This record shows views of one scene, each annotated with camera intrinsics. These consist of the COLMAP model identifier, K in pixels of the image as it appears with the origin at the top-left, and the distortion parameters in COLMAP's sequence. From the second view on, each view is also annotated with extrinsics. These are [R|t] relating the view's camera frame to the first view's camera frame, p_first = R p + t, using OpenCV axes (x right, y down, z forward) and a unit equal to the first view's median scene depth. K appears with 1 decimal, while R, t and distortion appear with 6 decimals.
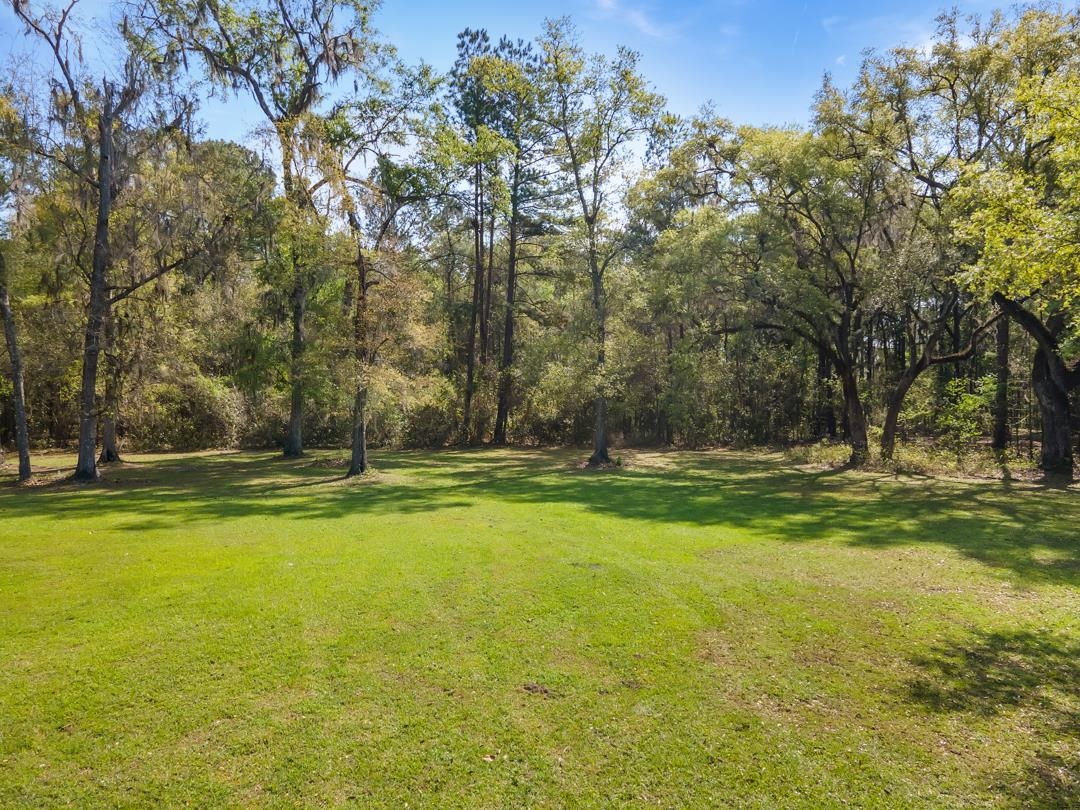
lens RADIAL K [[775.8, 0, 540.0], [0, 775.8, 405.0], [0, 0, 1]] dist [0.034124, 0.007411]
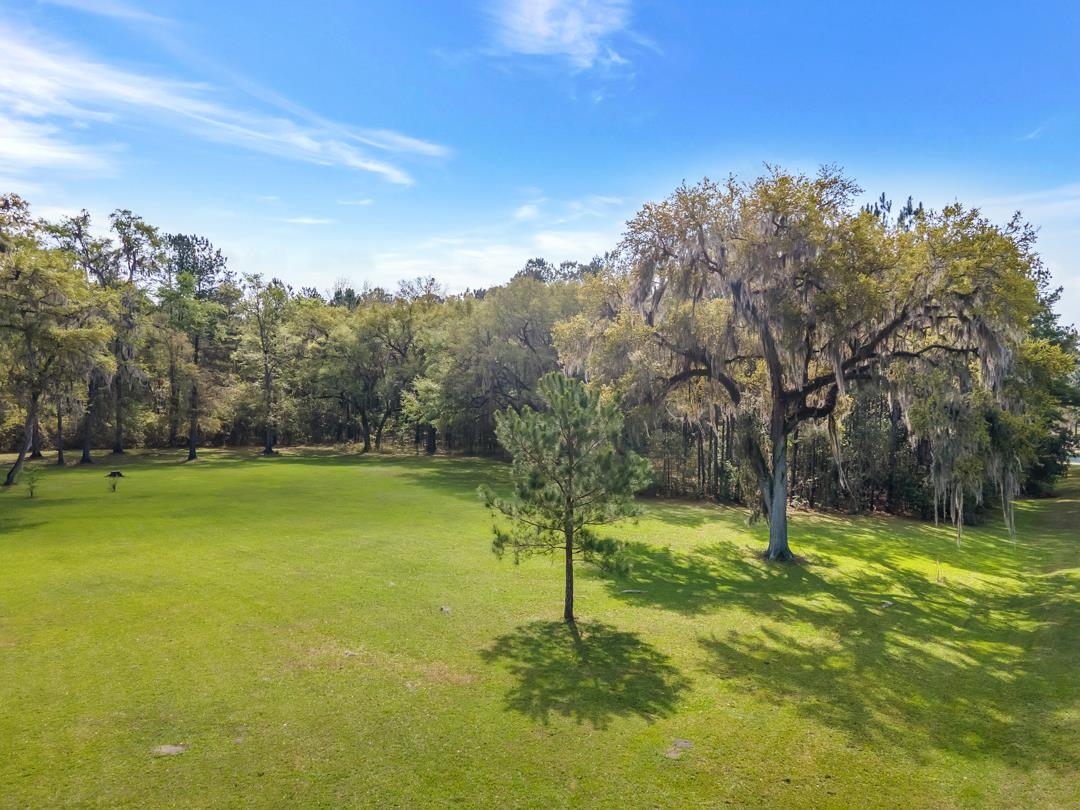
lens RADIAL K [[775.8, 0, 540.0], [0, 775.8, 405.0], [0, 0, 1]] dist [0.034124, 0.007411]
pose [[0.778174, 0.014192, 0.627888, -0.953090], [-0.019462, 0.999809, 0.001521, -0.111479], [-0.627747, -0.013404, 0.778302, -1.688732]]
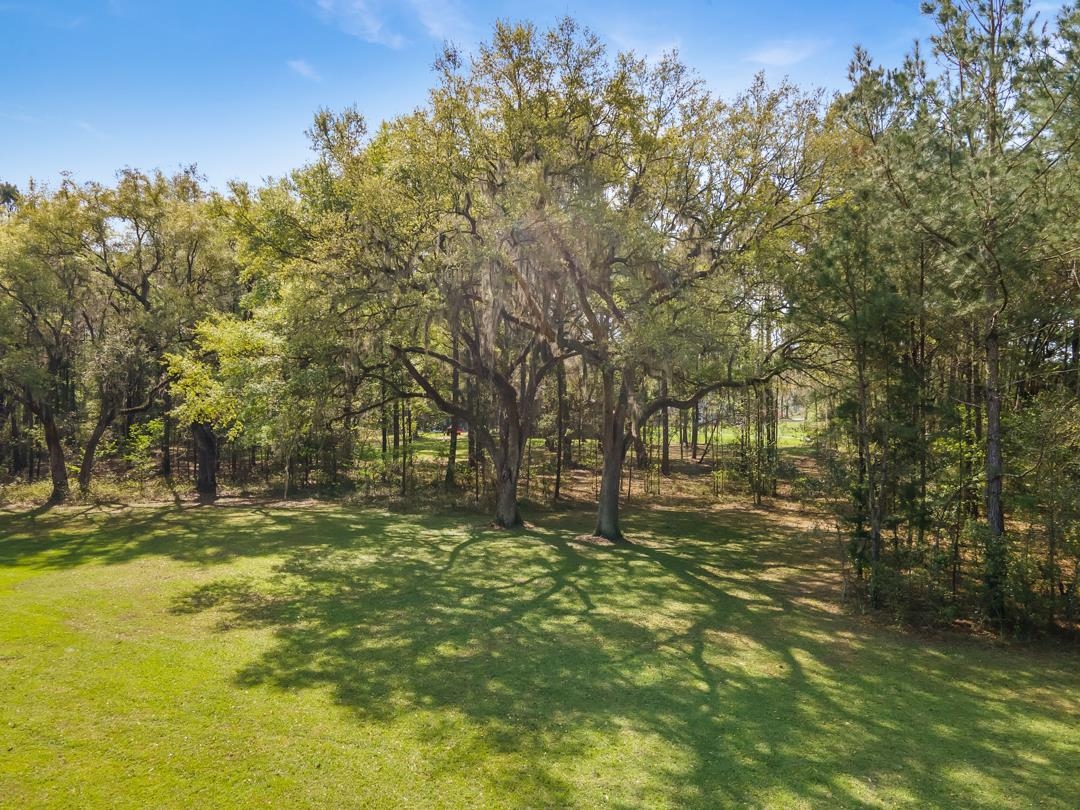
lens RADIAL K [[775.8, 0, 540.0], [0, 775.8, 405.0], [0, 0, 1]] dist [0.034124, 0.007411]
pose [[0.536440, -0.004926, 0.843924, -0.287940], [0.005468, 0.999982, 0.002362, -0.088660], [-0.843921, 0.003347, 0.536458, -0.372879]]
